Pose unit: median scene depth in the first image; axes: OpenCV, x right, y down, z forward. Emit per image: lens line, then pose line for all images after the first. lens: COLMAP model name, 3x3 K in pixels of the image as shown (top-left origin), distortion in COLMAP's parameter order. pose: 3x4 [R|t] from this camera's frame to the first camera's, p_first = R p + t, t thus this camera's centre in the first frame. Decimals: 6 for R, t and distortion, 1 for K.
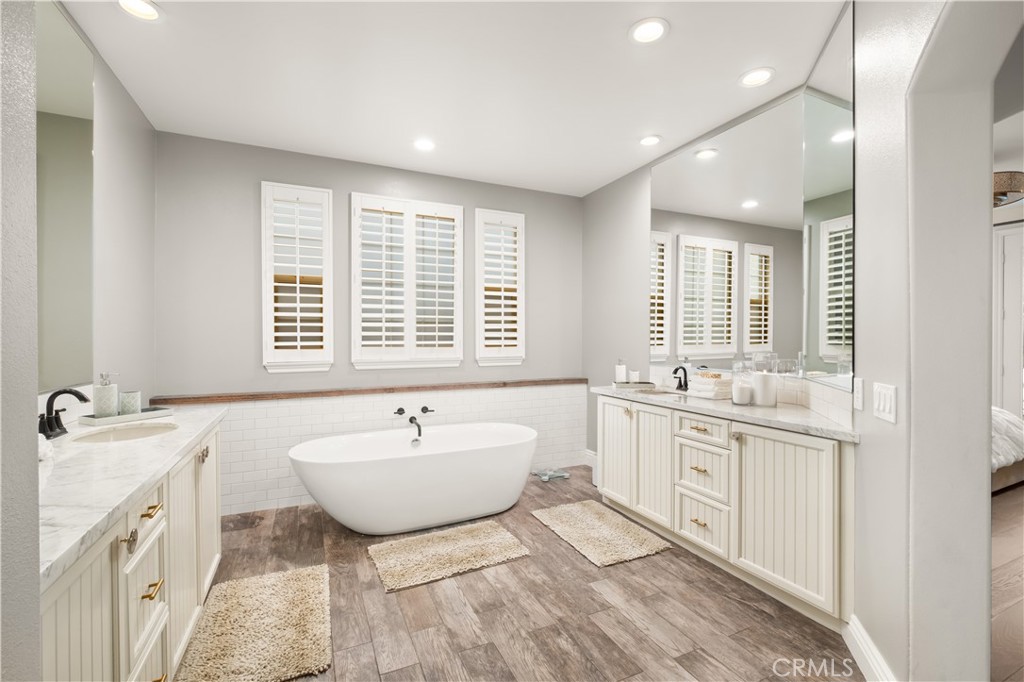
lens RADIAL K [[444.4, 0, 512.0], [0, 444.4, 341.0], [0, 0, 1]] dist [-0.007808, -0.000060]
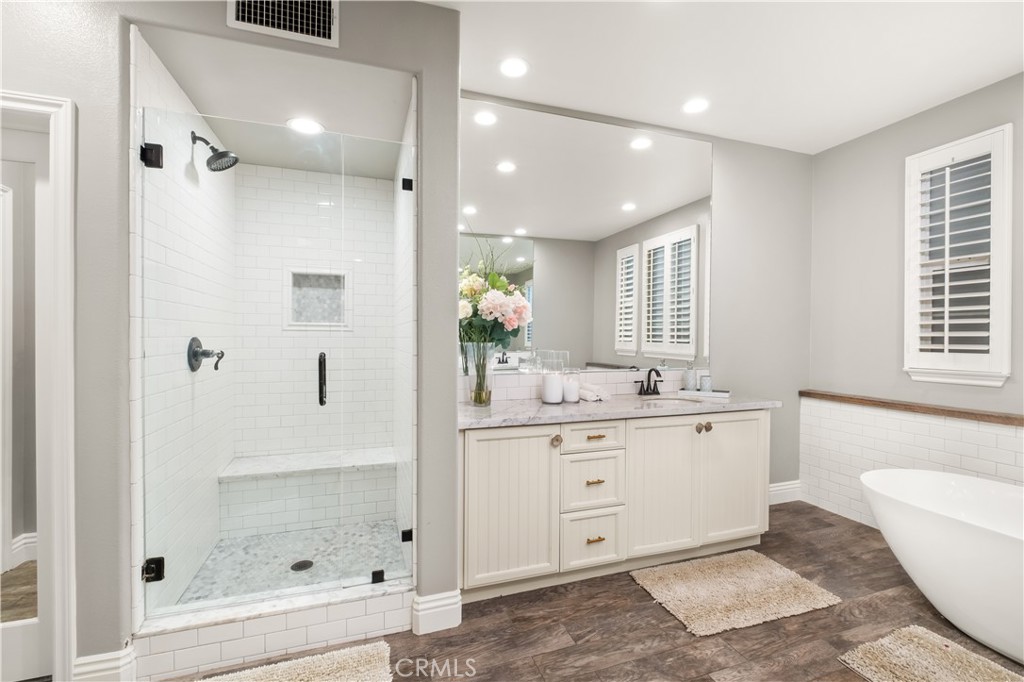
lens RADIAL K [[444.4, 0, 512.0], [0, 444.4, 341.0], [0, 0, 1]] dist [-0.007808, -0.000060]
pose [[-0.102126, 0.013486, -0.994680, 0.609718], [-0.015686, 0.999762, 0.015165, -0.004616], [0.994648, 0.017151, -0.101891, 0.542210]]
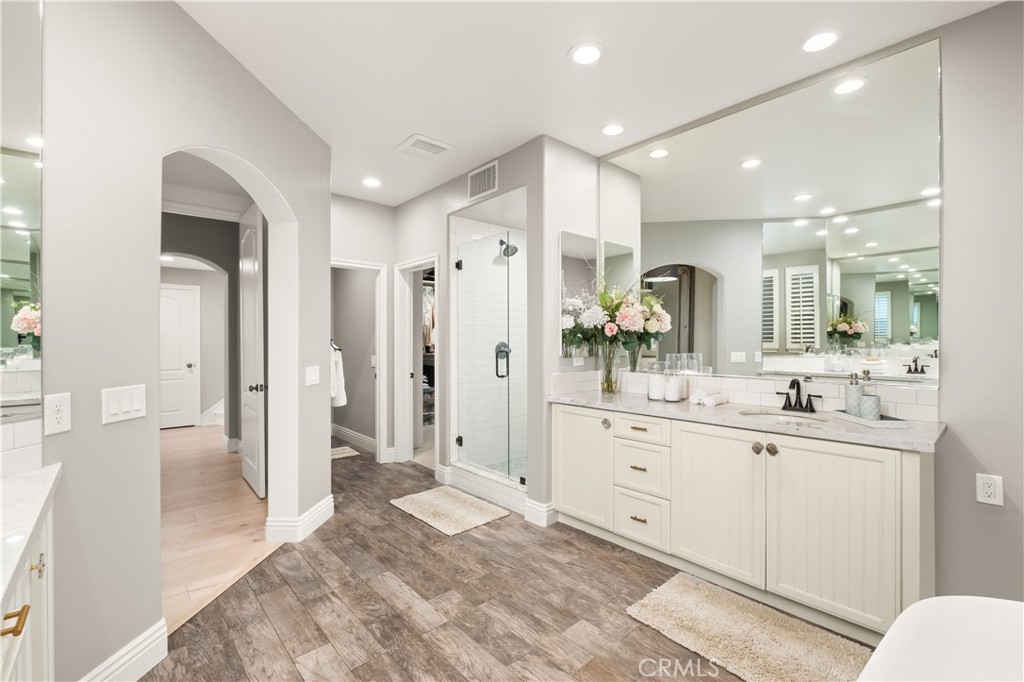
lens RADIAL K [[437.0, 0, 512.0], [0, 437.0, 341.0], [0, 0, 1]] dist [0.000866, -0.000268]
pose [[-0.954171, 0.006428, -0.299194, 0.202104], [0.002351, 0.999899, 0.013983, -0.020783], [0.299254, 0.012639, -0.954090, 1.738304]]
